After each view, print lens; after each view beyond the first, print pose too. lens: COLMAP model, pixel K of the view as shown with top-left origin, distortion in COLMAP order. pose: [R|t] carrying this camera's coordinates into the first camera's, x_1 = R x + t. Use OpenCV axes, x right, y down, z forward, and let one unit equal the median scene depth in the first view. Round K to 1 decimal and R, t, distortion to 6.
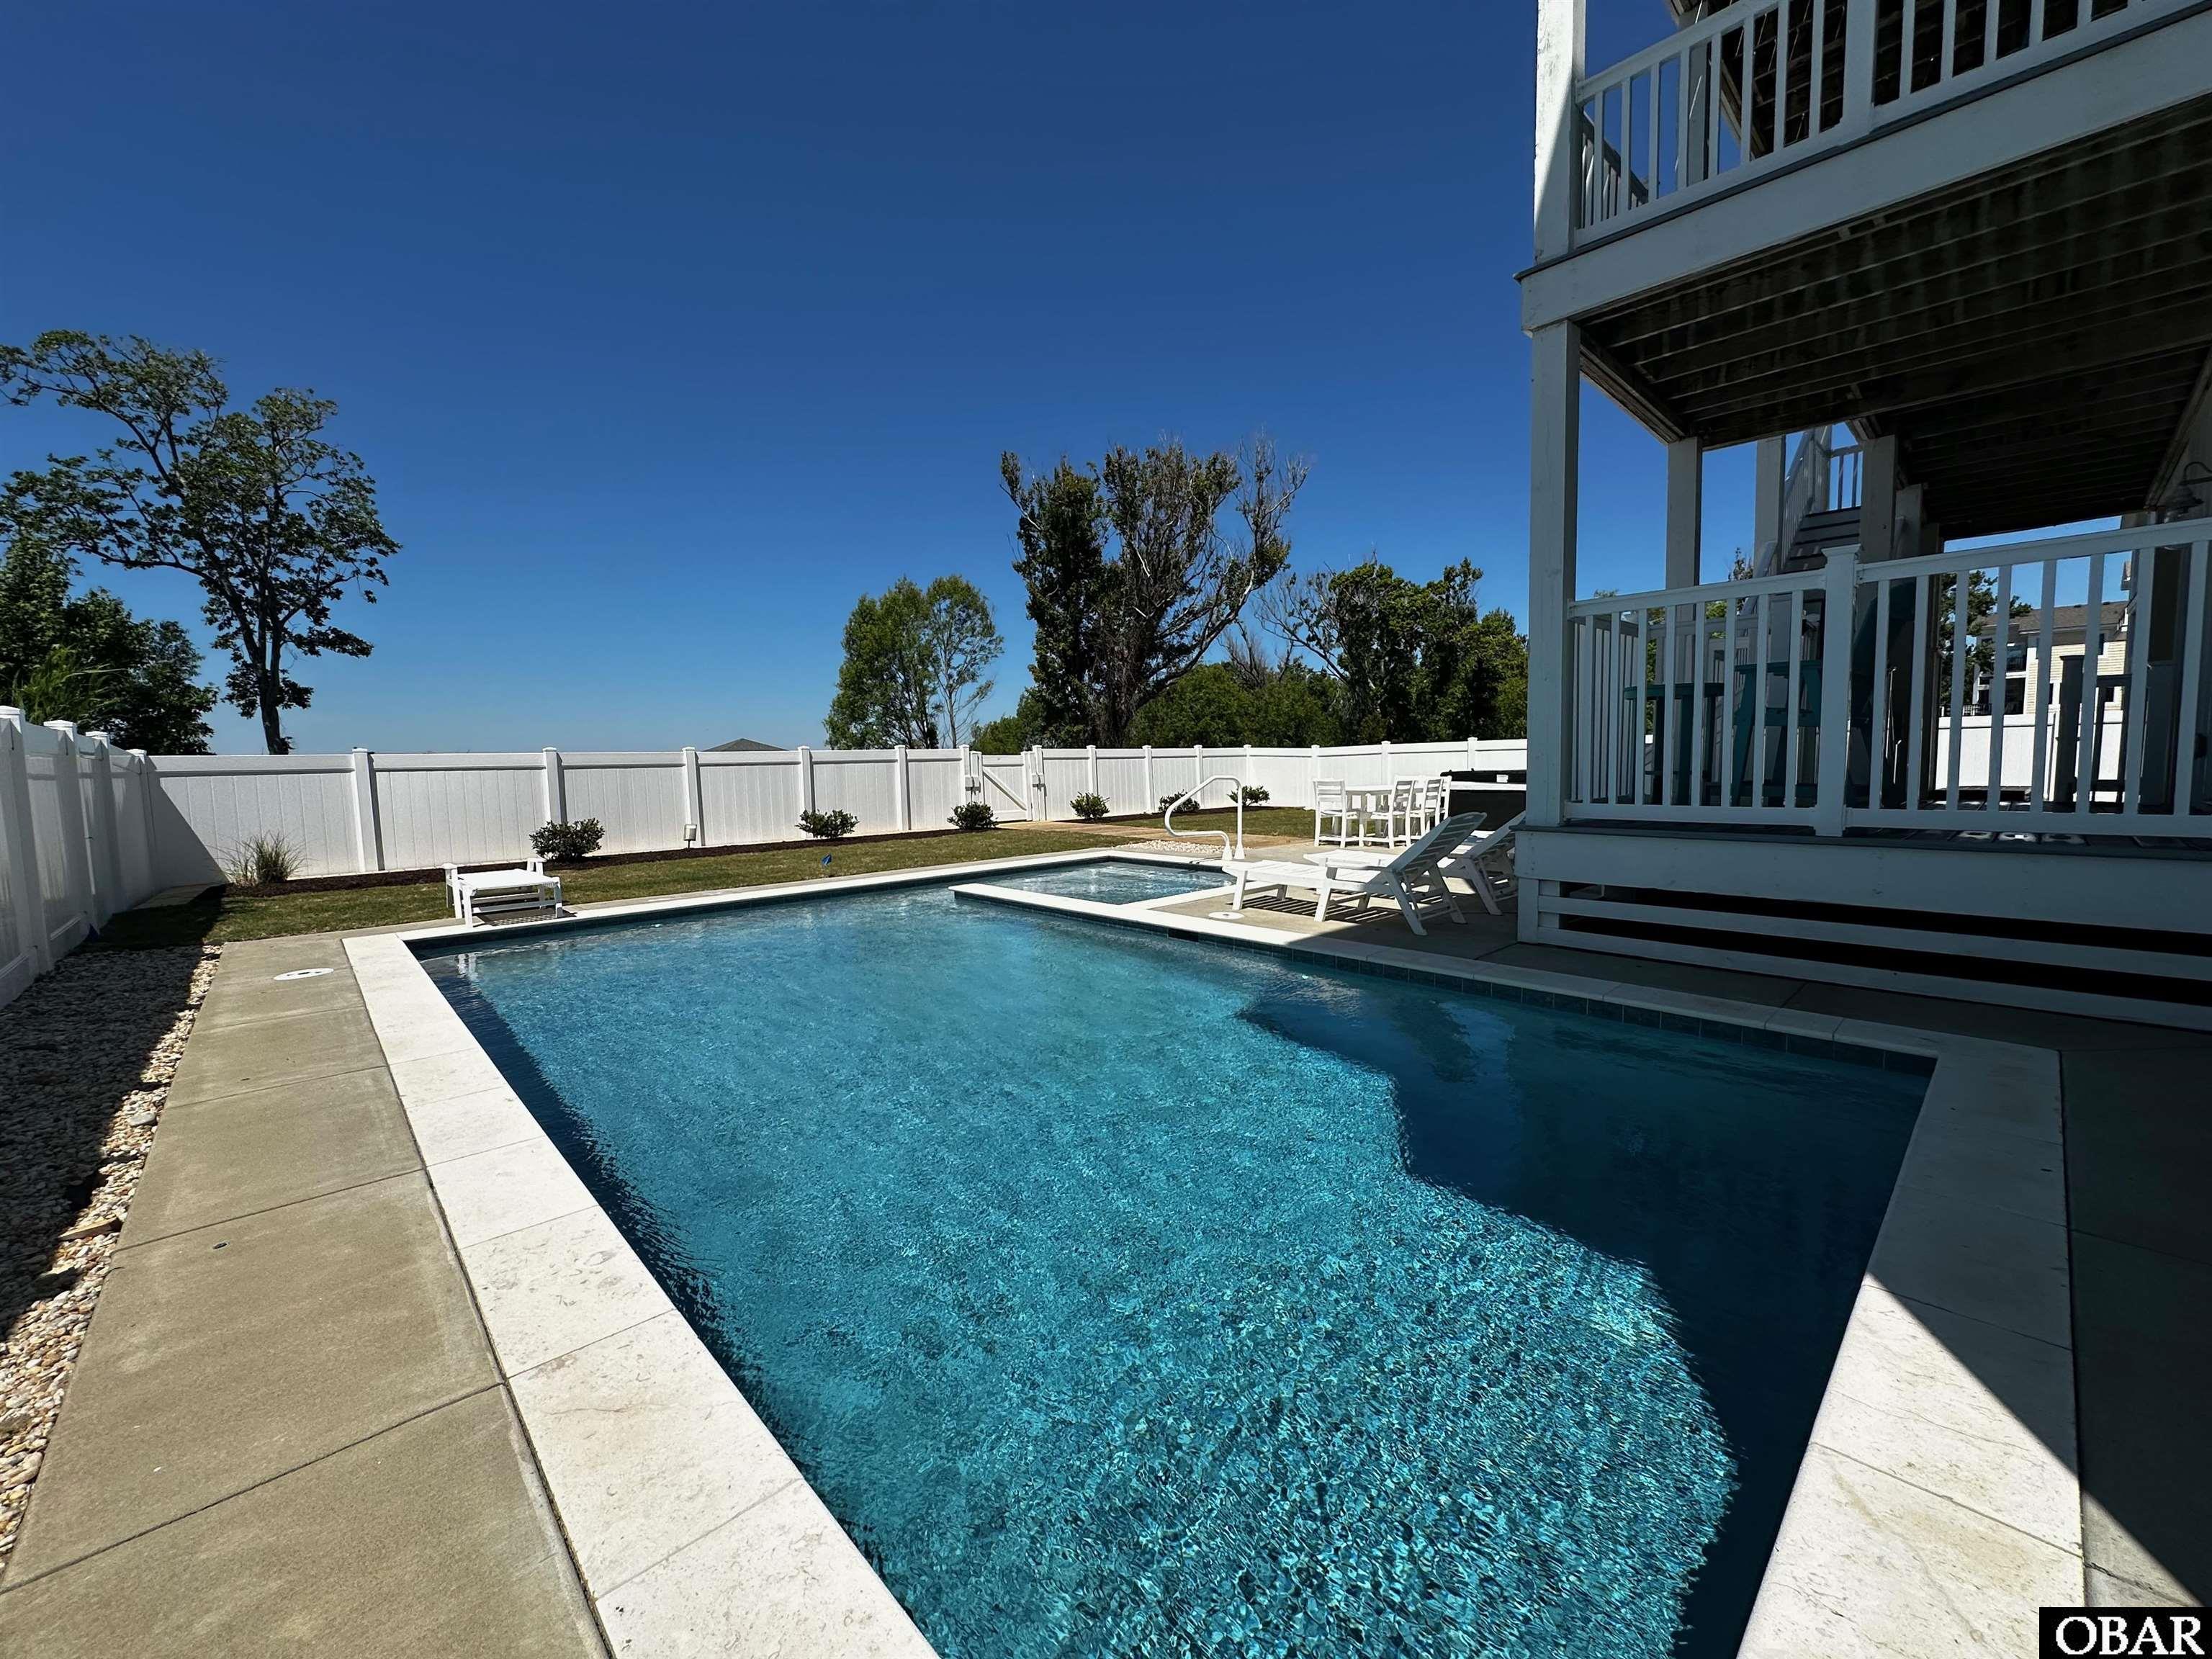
lens RADIAL K [[883.1, 0, 1102.1], [0, 883.1, 824.0], [0, 0, 1]] dist [-0.001743, 0.000914]
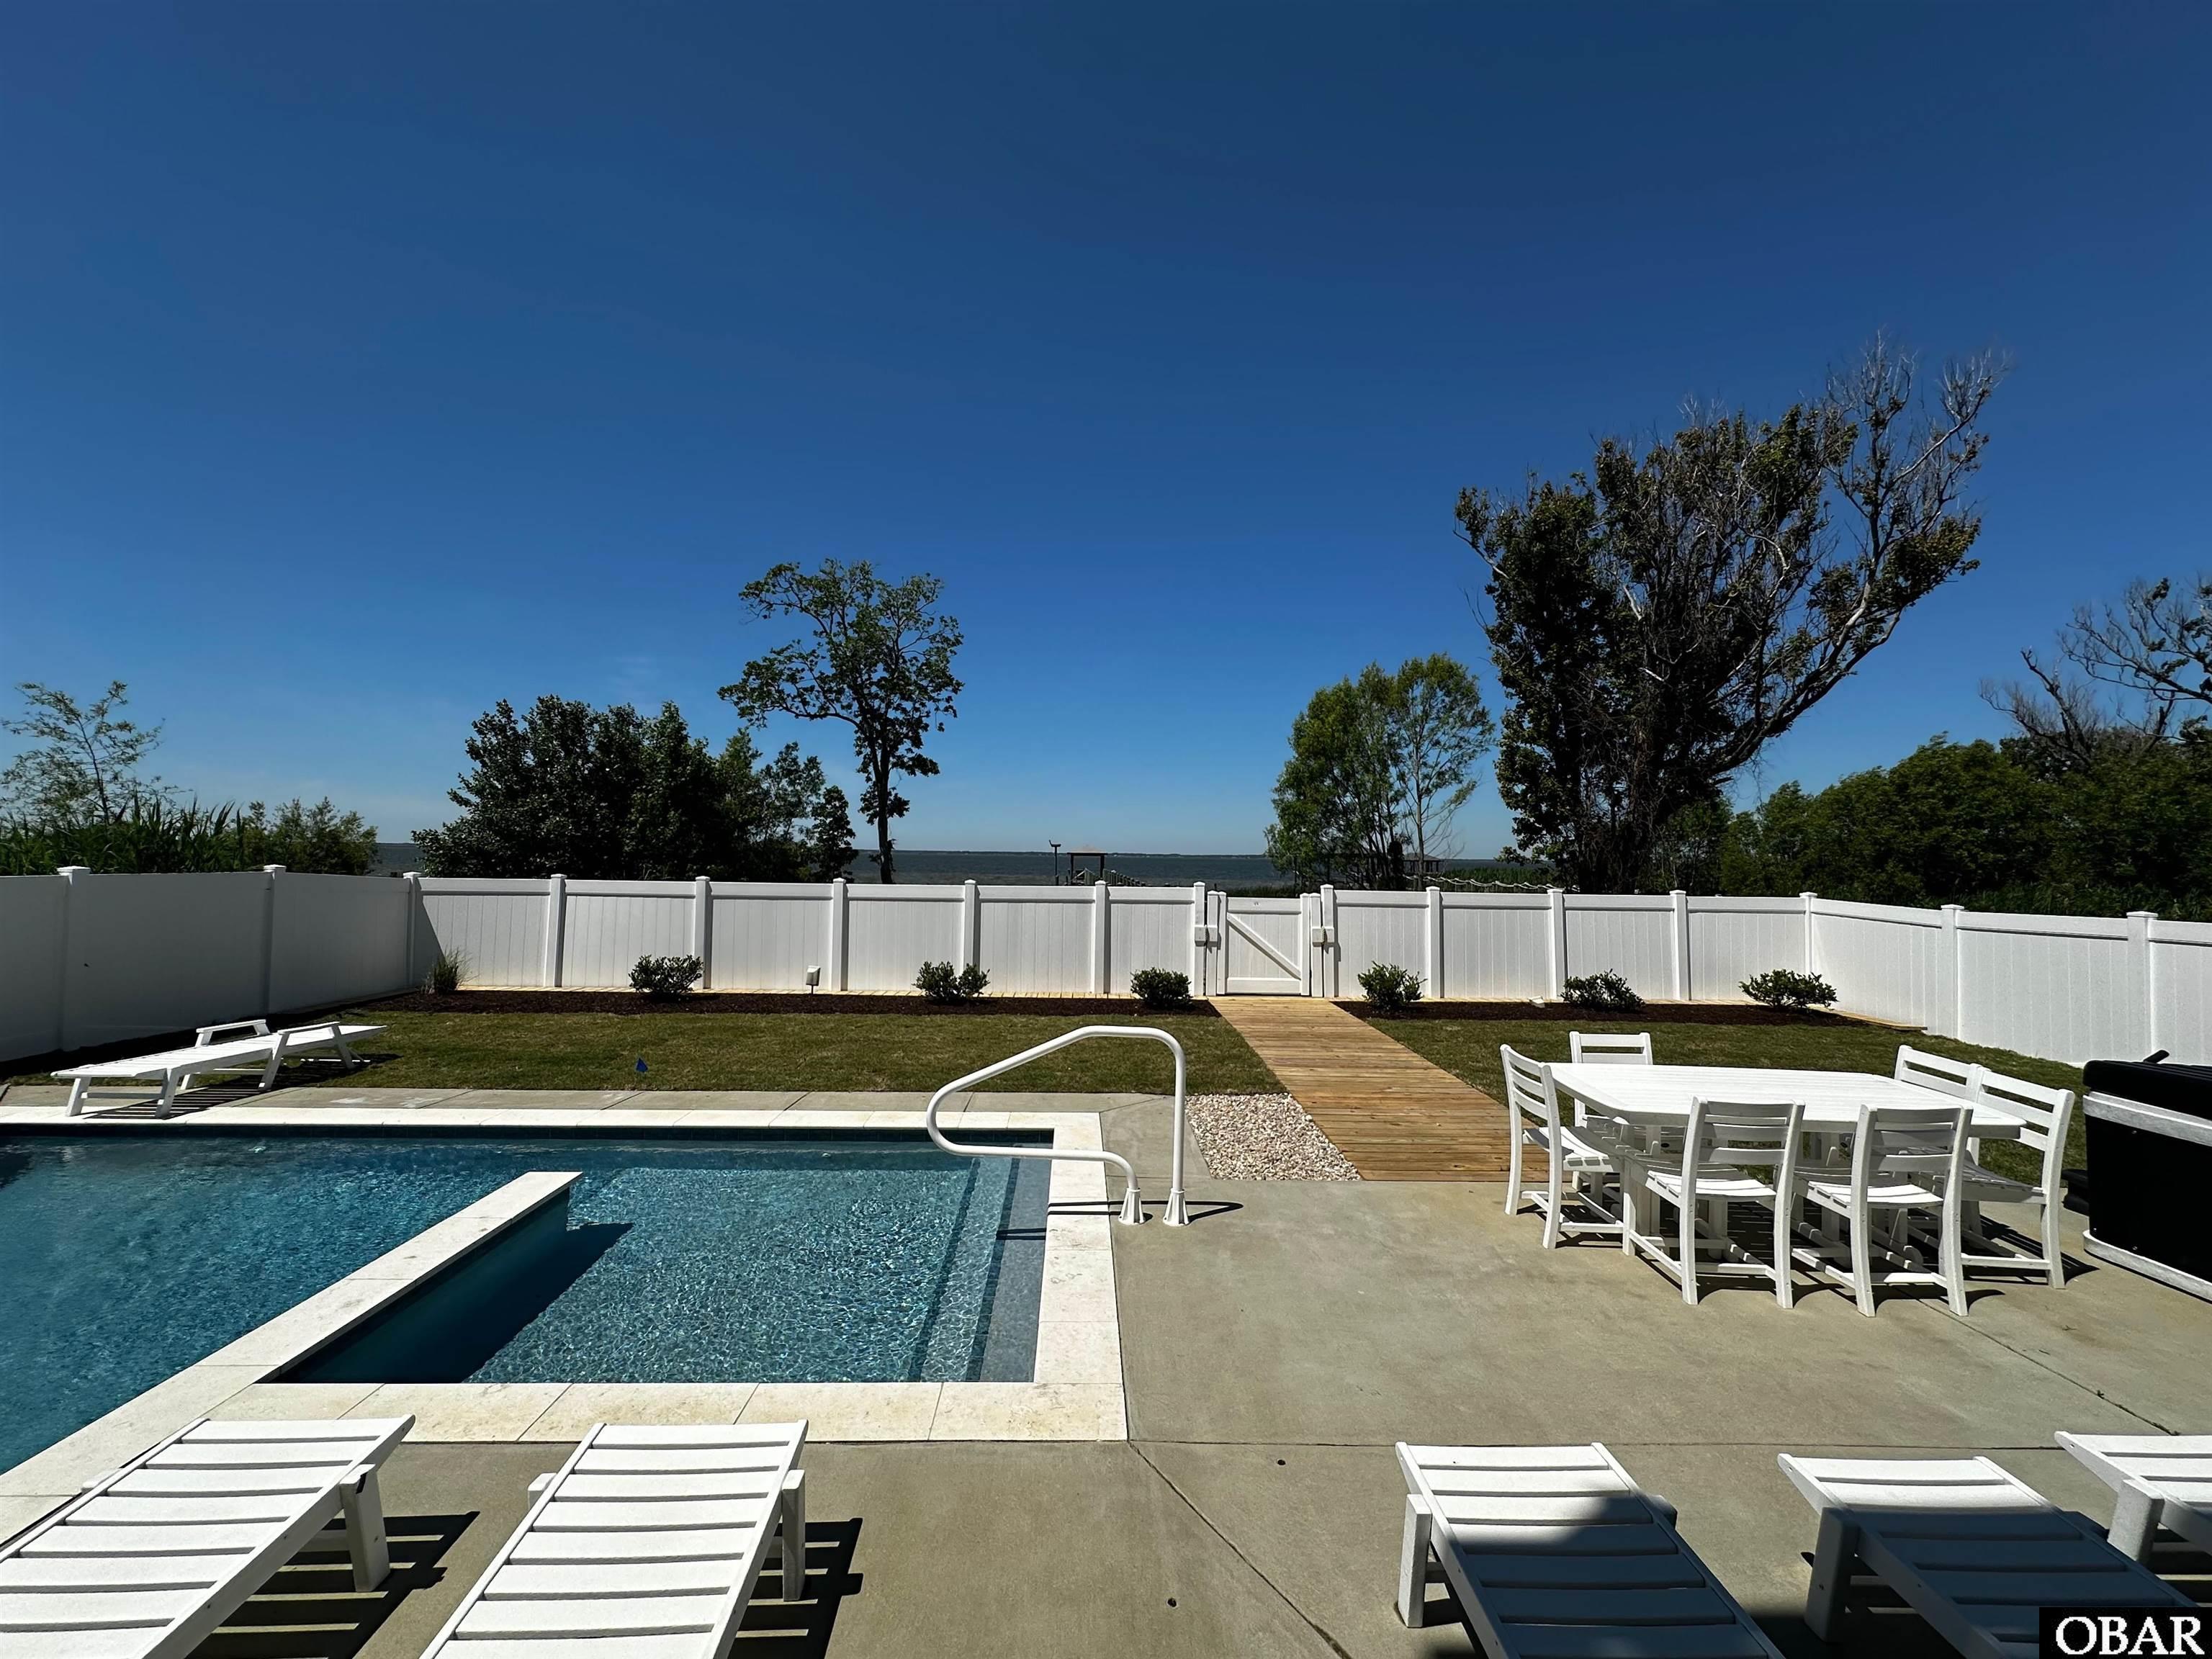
lens RADIAL K [[883.1, 0, 1106.4], [0, 883.1, 829.3], [0, 0, 1]] dist [-0.001743, 0.000914]
pose [[0.750163, 0.011045, -0.661161, 0.171137], [-0.077417, 0.994451, -0.071226, -0.048042], [0.656706, 0.104616, 0.746855, 0.254580]]
